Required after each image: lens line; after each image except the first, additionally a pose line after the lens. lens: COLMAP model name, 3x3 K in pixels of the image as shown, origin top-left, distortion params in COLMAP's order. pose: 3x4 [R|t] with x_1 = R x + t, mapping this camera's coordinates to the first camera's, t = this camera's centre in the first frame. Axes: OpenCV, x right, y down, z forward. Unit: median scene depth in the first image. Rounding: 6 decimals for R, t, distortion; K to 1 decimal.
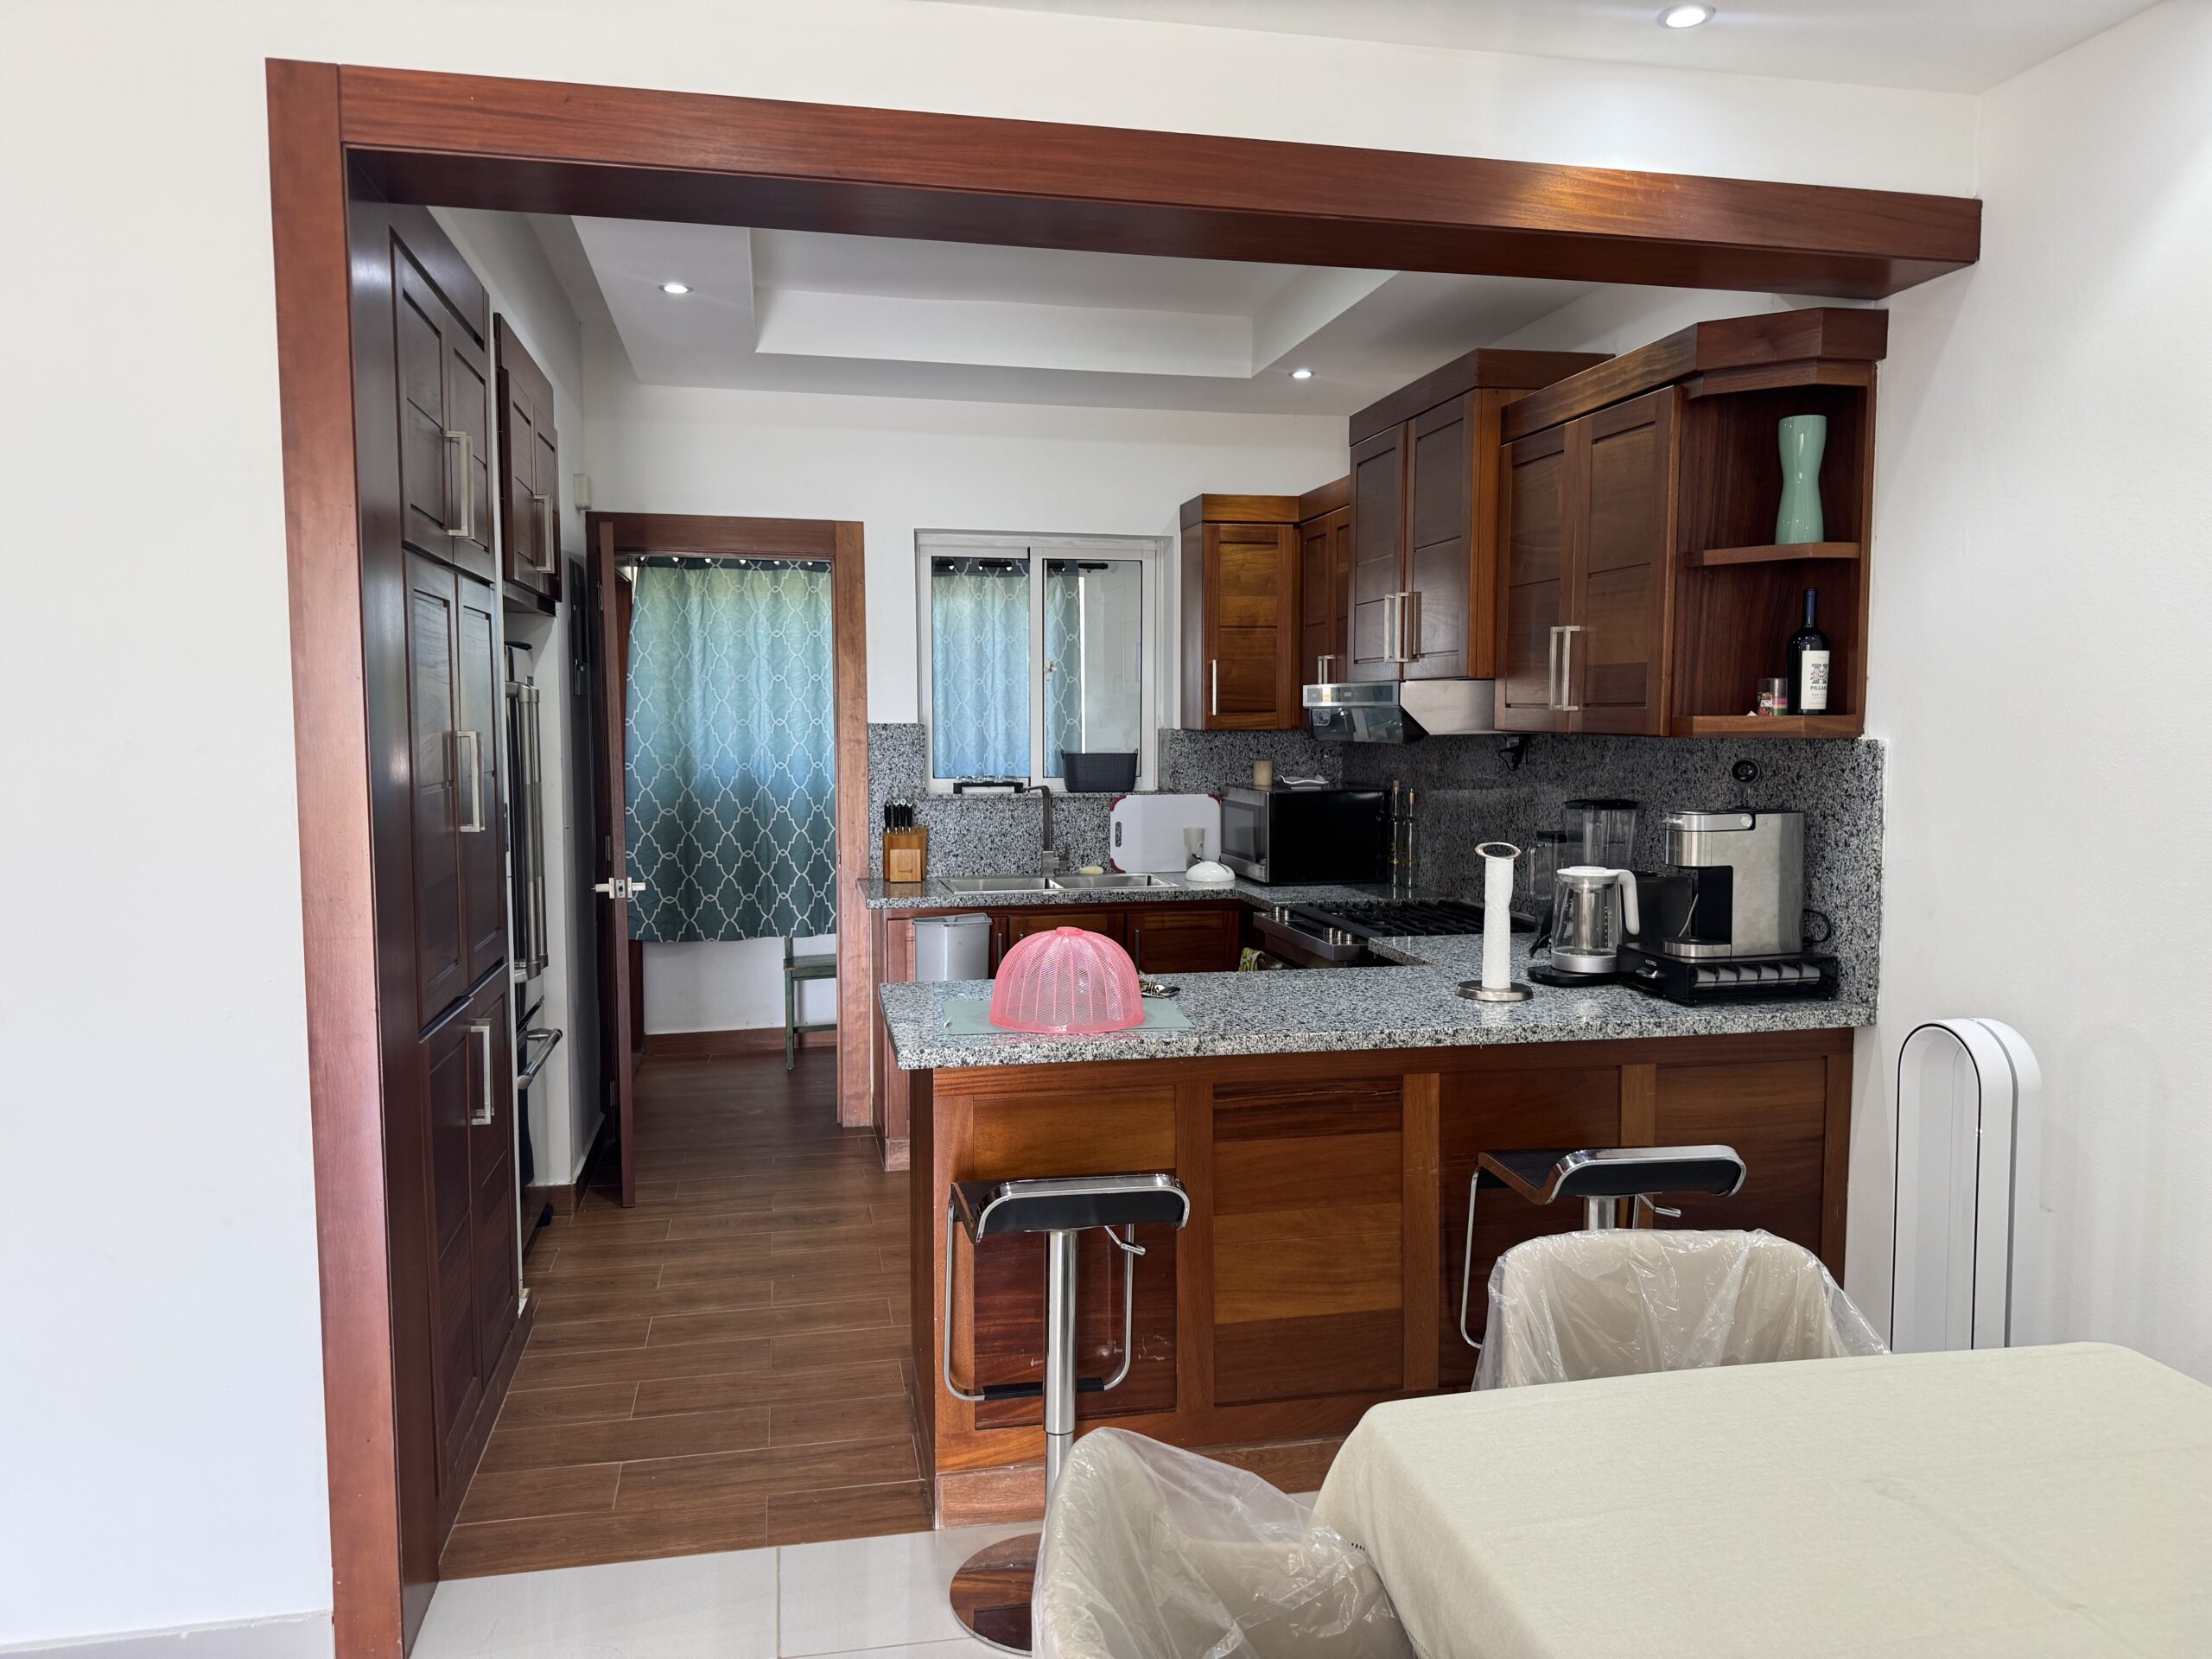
lens RADIAL K [[1551.5, 0, 1094.0], [0, 1551.5, 836.7], [0, 0, 1]] dist [0.017732, -0.002152]
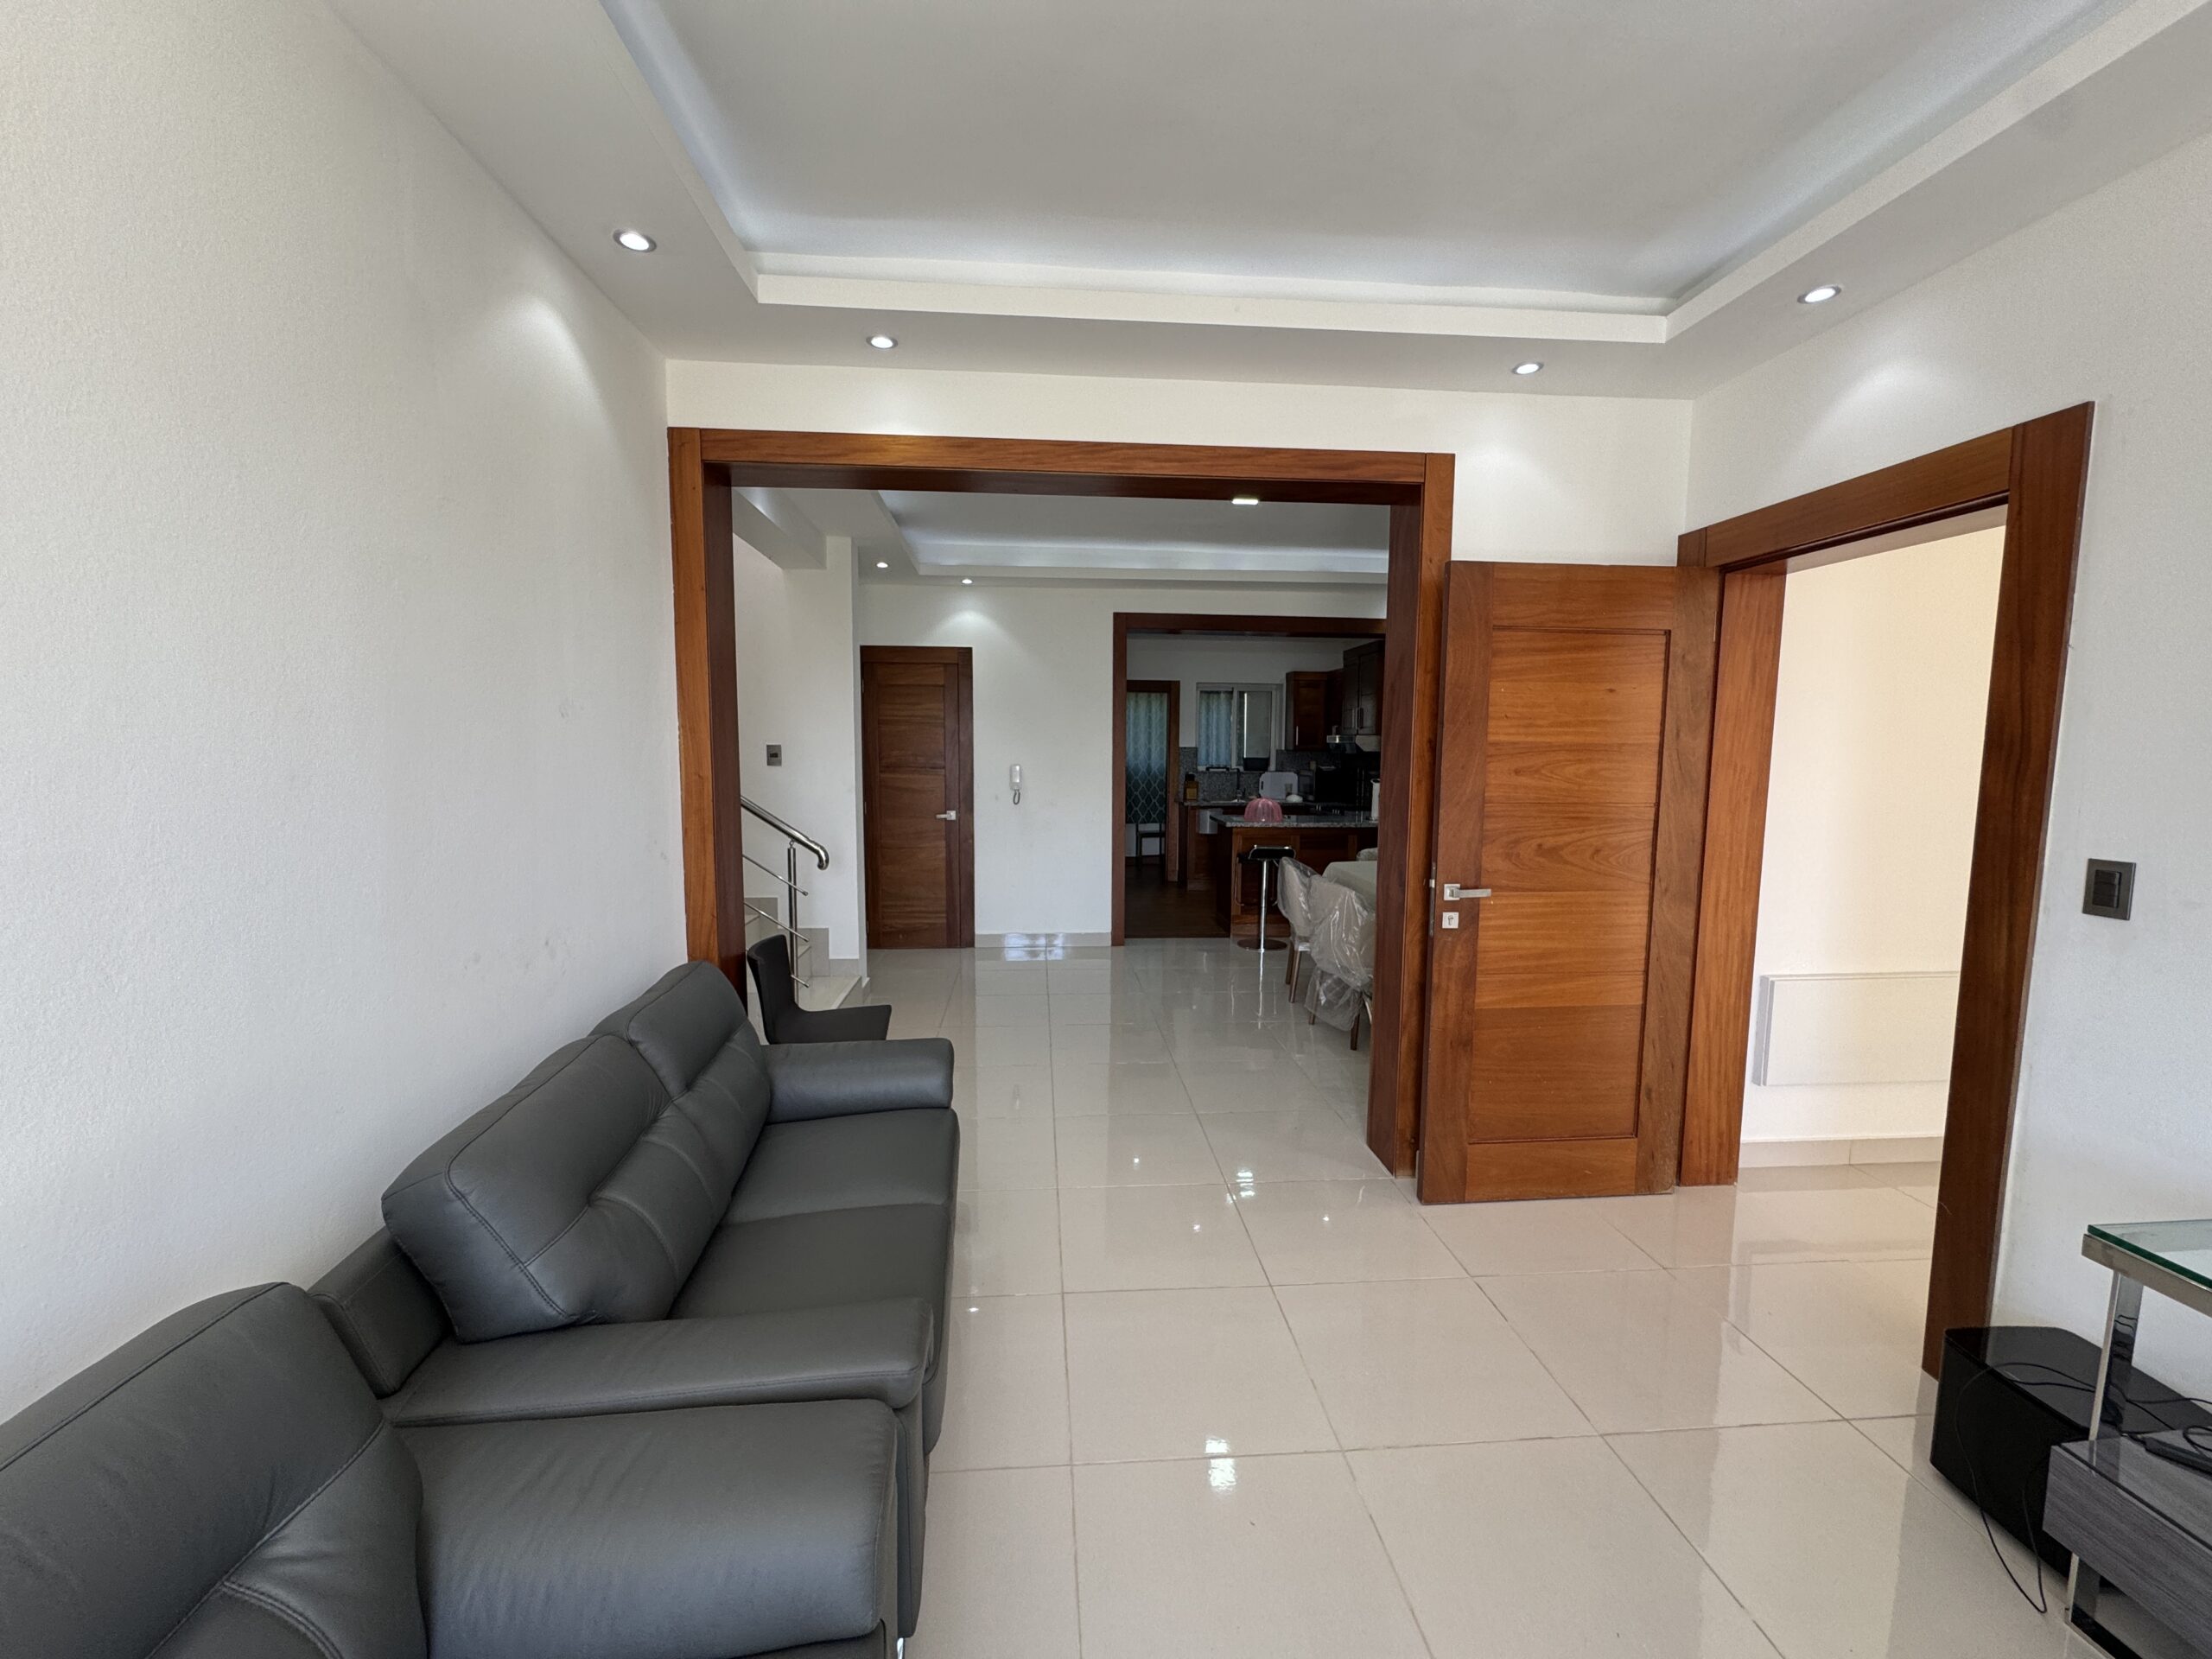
lens RADIAL K [[886.5, 0, 1104.9], [0, 886.5, 829.0], [0, 0, 1]] dist [-0.003735, 0.000533]
pose [[0.992864, 0.019376, -0.117669, -0.112403], [-0.017287, 0.999675, 0.018748, 0.075787], [0.117994, -0.016580, 0.992876, -0.976439]]
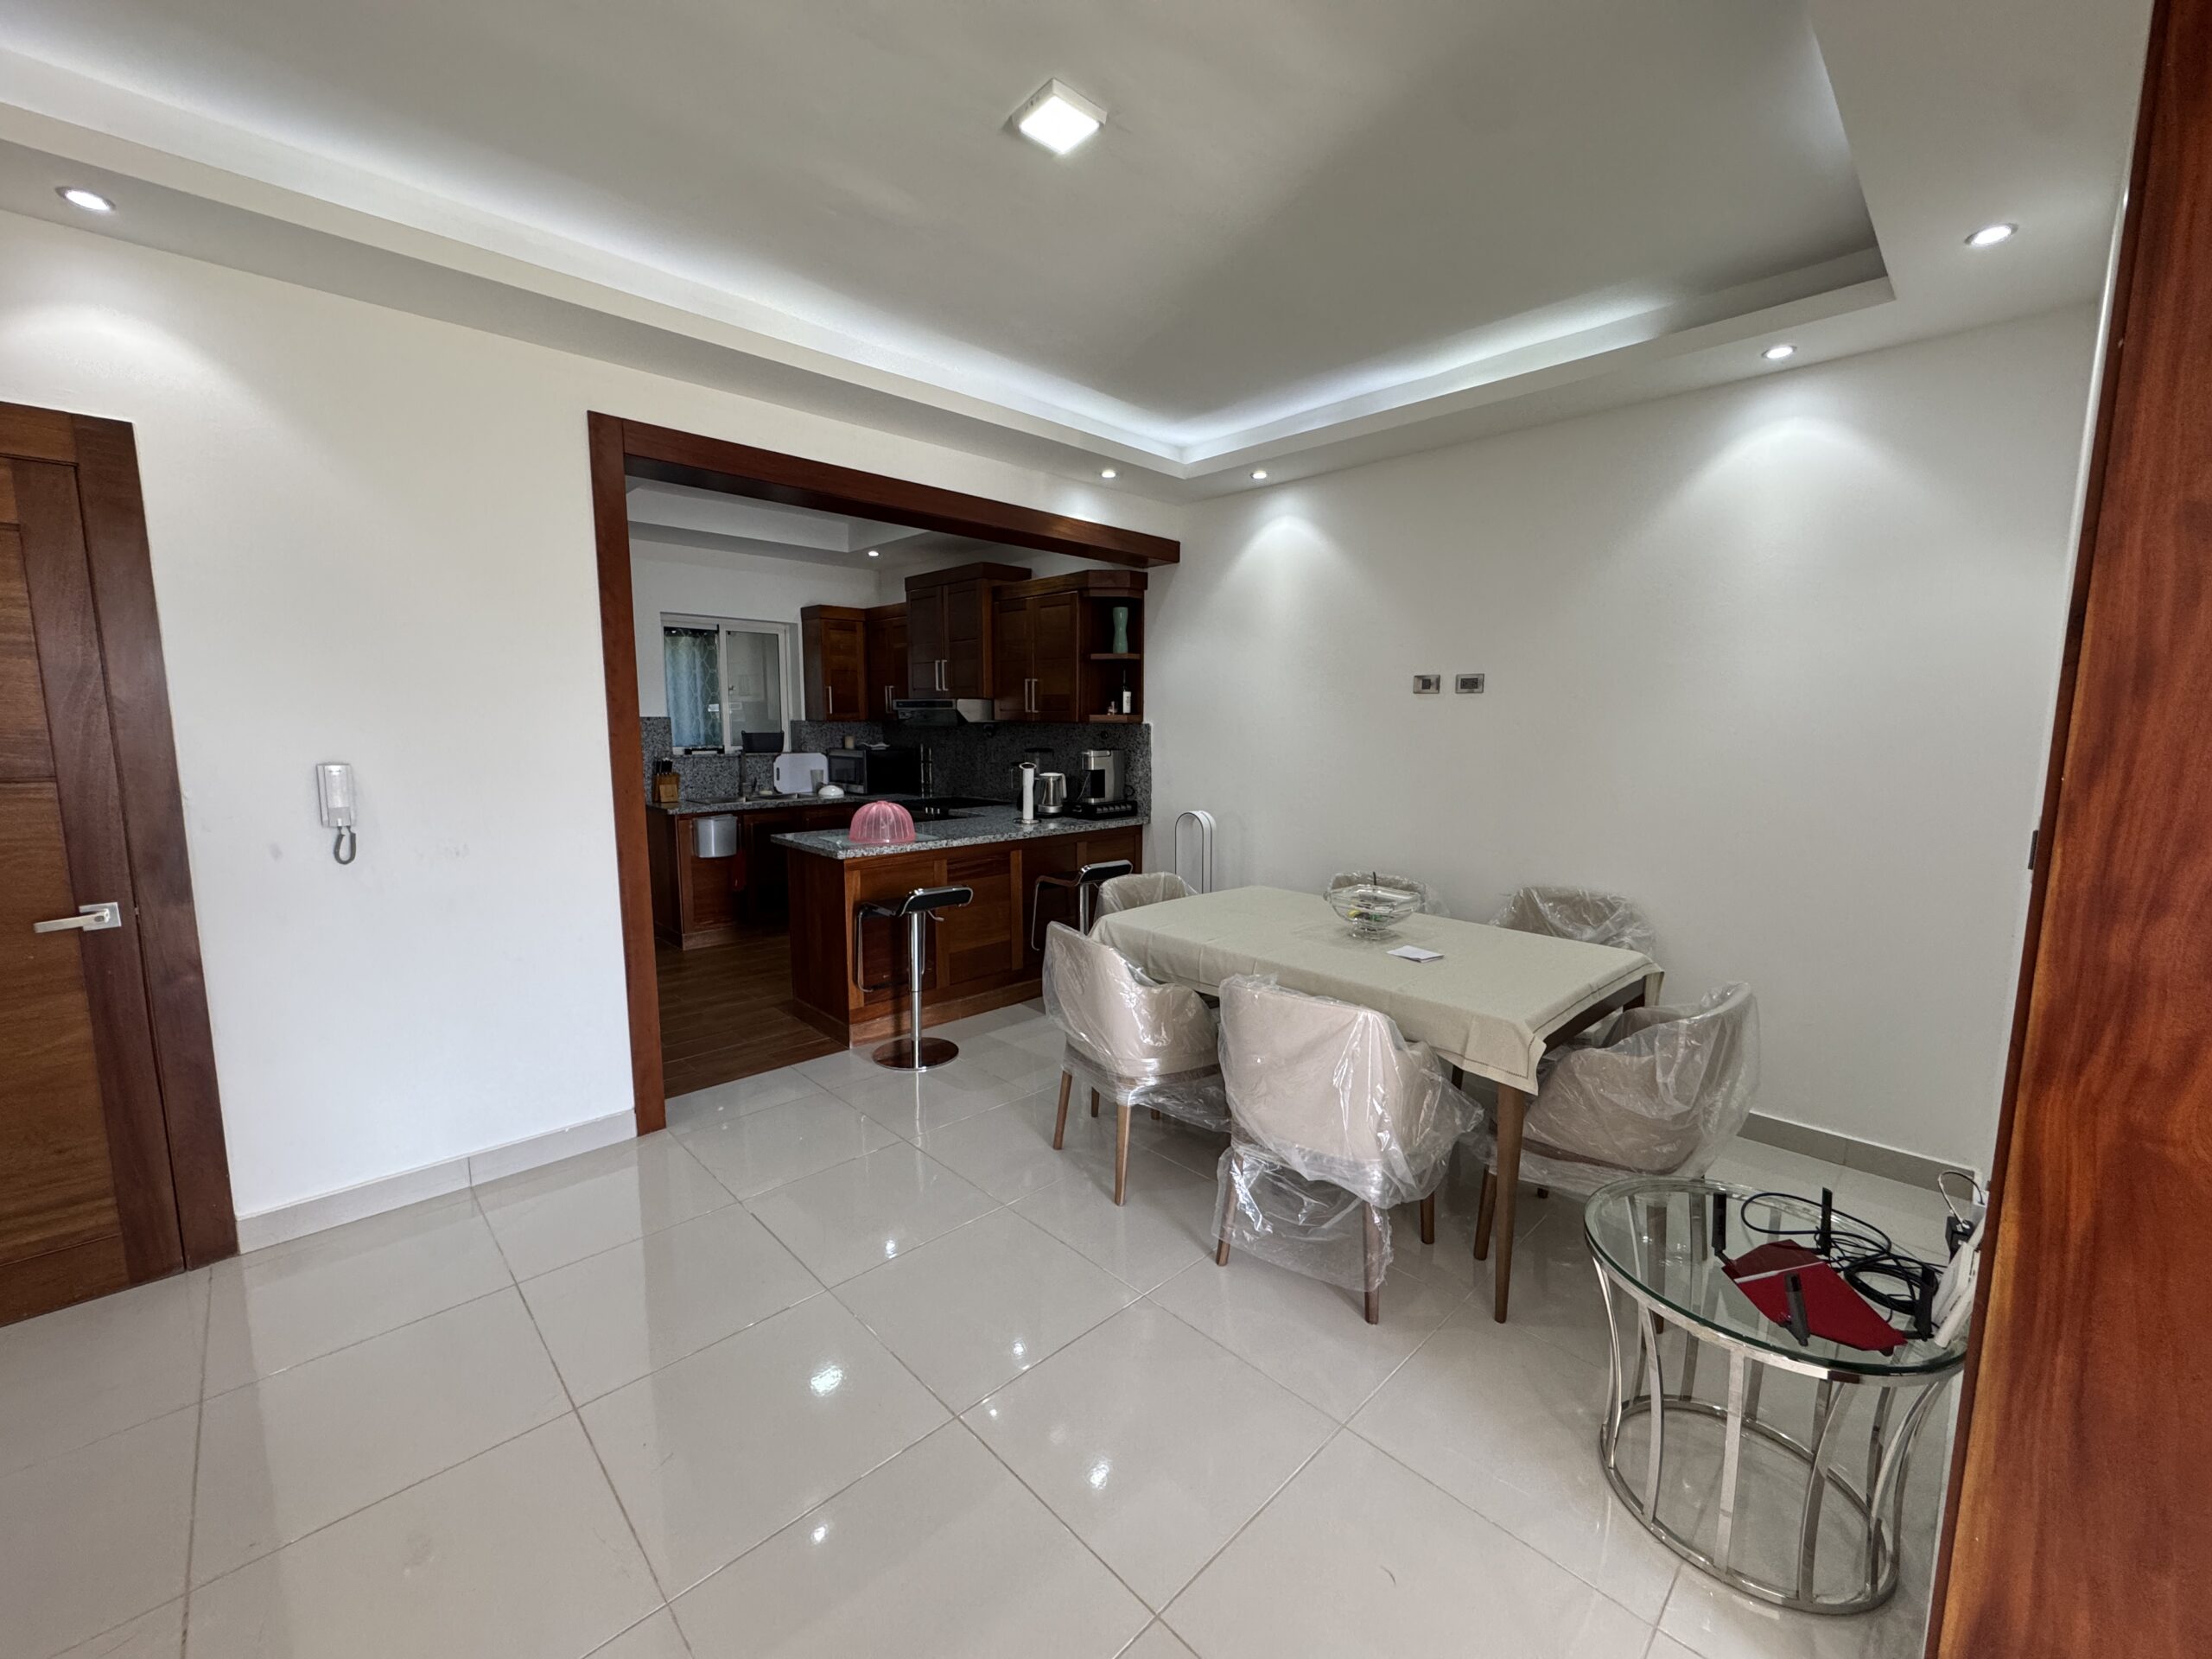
lens RADIAL K [[883.1, 0, 1108.1], [0, 883.1, 829.8], [0, 0, 1]] dist [-0.002524, 0.000398]
pose [[0.842177, -0.062529, 0.535564, -0.329506], [0.036497, 0.997586, 0.059080, 0.025524], [-0.537965, -0.030210, 0.842426, -0.250682]]
